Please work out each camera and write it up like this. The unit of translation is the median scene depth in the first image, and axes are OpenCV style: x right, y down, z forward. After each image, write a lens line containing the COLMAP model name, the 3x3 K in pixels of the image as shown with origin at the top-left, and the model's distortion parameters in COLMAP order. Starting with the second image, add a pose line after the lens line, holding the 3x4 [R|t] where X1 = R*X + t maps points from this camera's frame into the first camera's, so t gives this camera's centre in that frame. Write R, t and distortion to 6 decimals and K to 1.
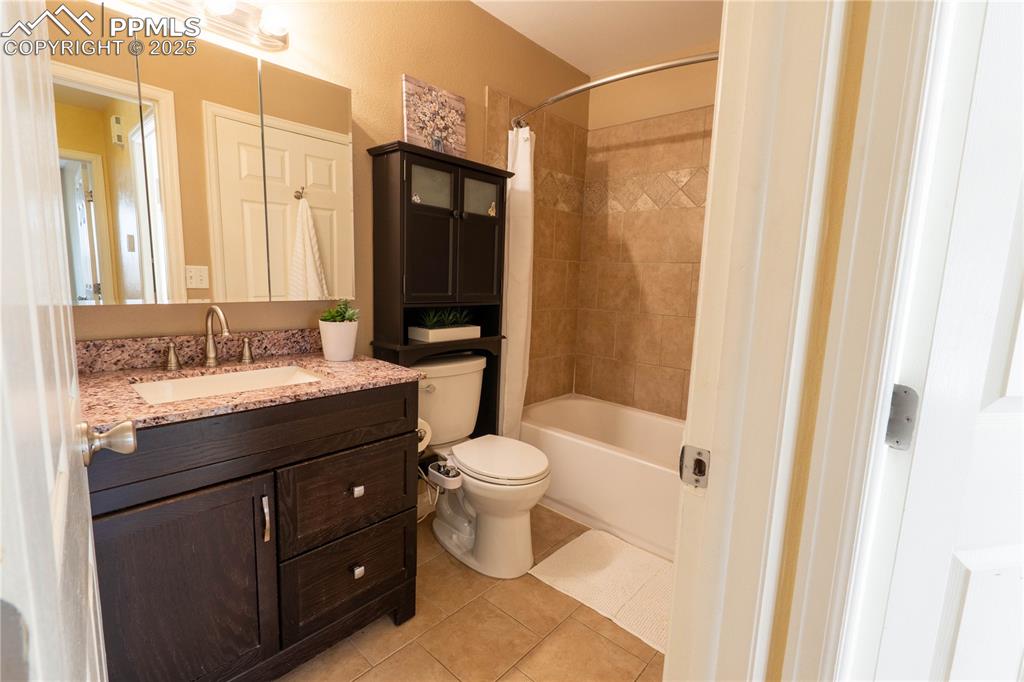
lens RADIAL K [[461.8, 0, 512.0], [0, 461.8, 341.0], [0, 0, 1]] dist [-0.013310, 0.000119]
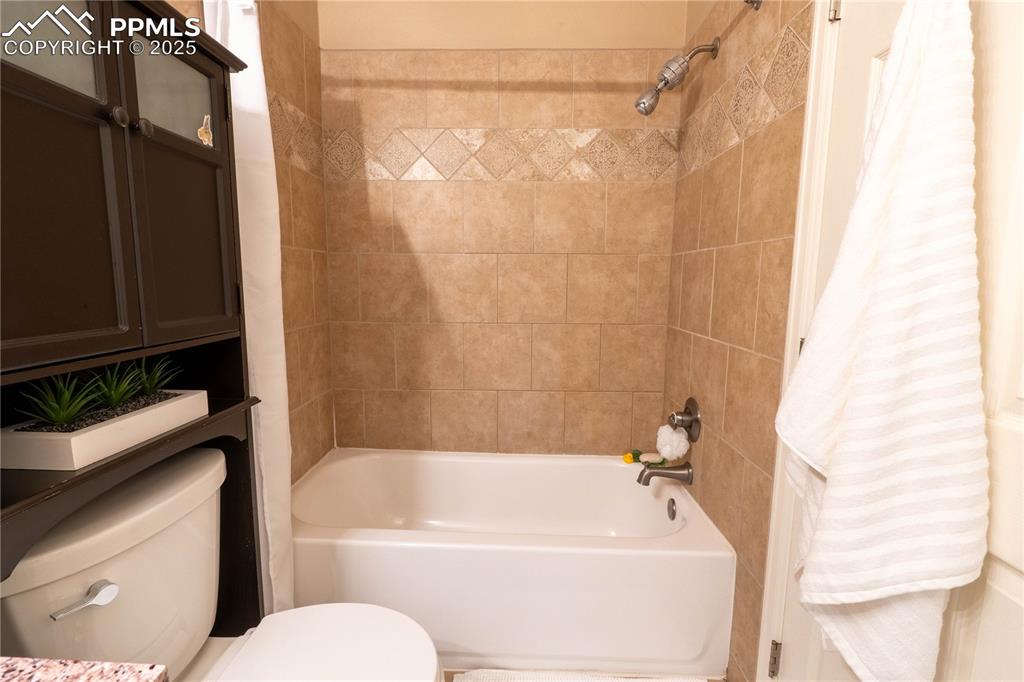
lens RADIAL K [[461.8, 0, 512.0], [0, 461.8, 341.0], [0, 0, 1]] dist [-0.013310, 0.000119]
pose [[0.758969, -0.114970, 0.640896, -0.096132], [0.105837, 0.992981, 0.052794, -0.056914], [-0.642467, 0.027761, 0.765810, 0.362848]]
